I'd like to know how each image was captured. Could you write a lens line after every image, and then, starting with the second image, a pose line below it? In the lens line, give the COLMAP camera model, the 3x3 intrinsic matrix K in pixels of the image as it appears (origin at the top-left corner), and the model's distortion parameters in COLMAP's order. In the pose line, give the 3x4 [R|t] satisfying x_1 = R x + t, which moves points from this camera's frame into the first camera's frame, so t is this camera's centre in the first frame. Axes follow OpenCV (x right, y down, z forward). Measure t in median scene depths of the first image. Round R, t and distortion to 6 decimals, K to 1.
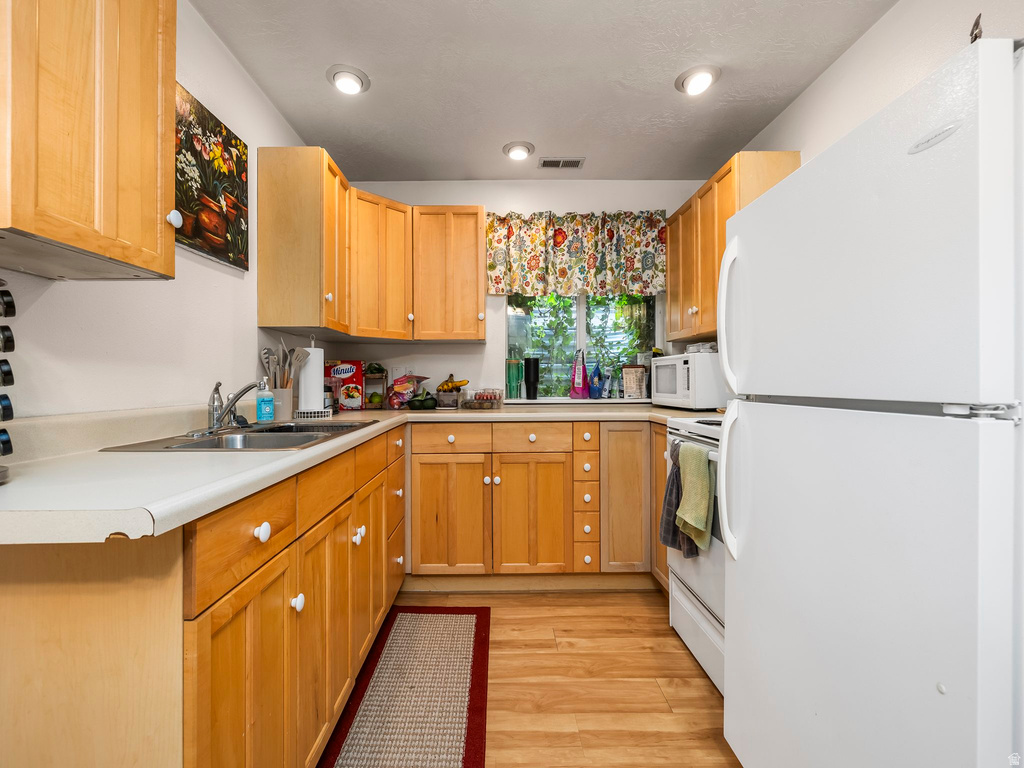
lens RADIAL K [[432.0, 0, 508.3], [0, 432.0, 382.0], [0, 0, 1]] dist [-0.004849, -0.001871]
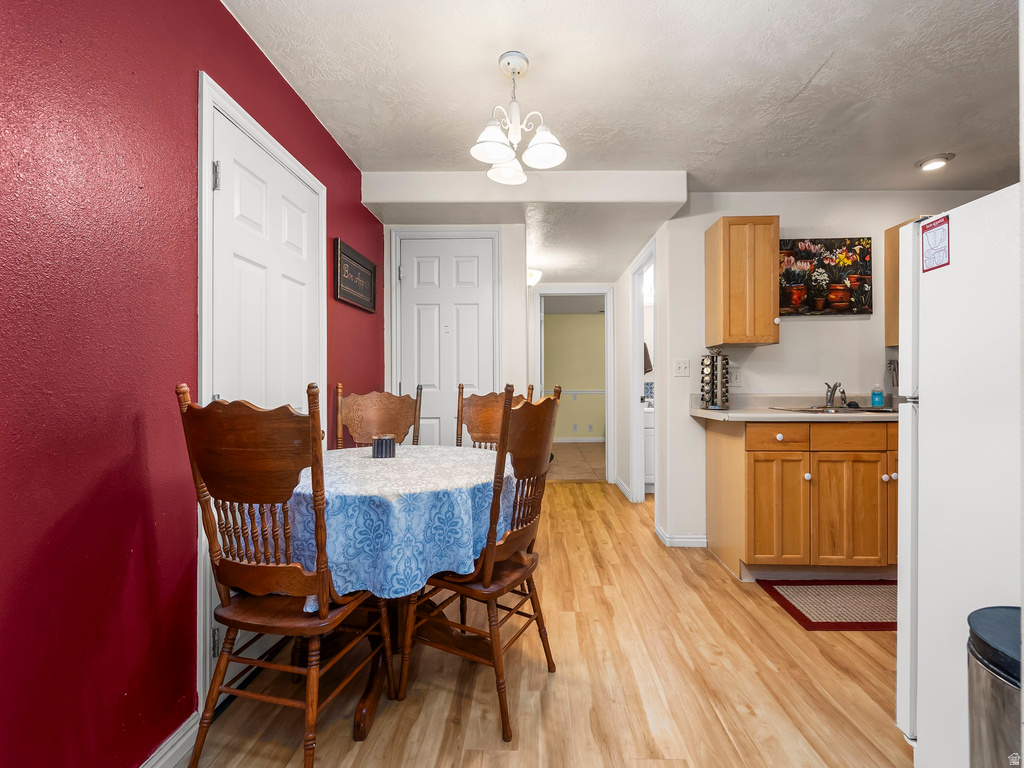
lens RADIAL K [[432.0, 0, 512.6], [0, 432.0, 381.0], [0, 0, 1]] dist [-0.004849, -0.001871]
pose [[-0.045683, 0.003977, -0.998948, 1.222694], [-0.000863, 0.999992, 0.004020, -0.012433], [0.998956, 0.001046, -0.045679, -0.316451]]
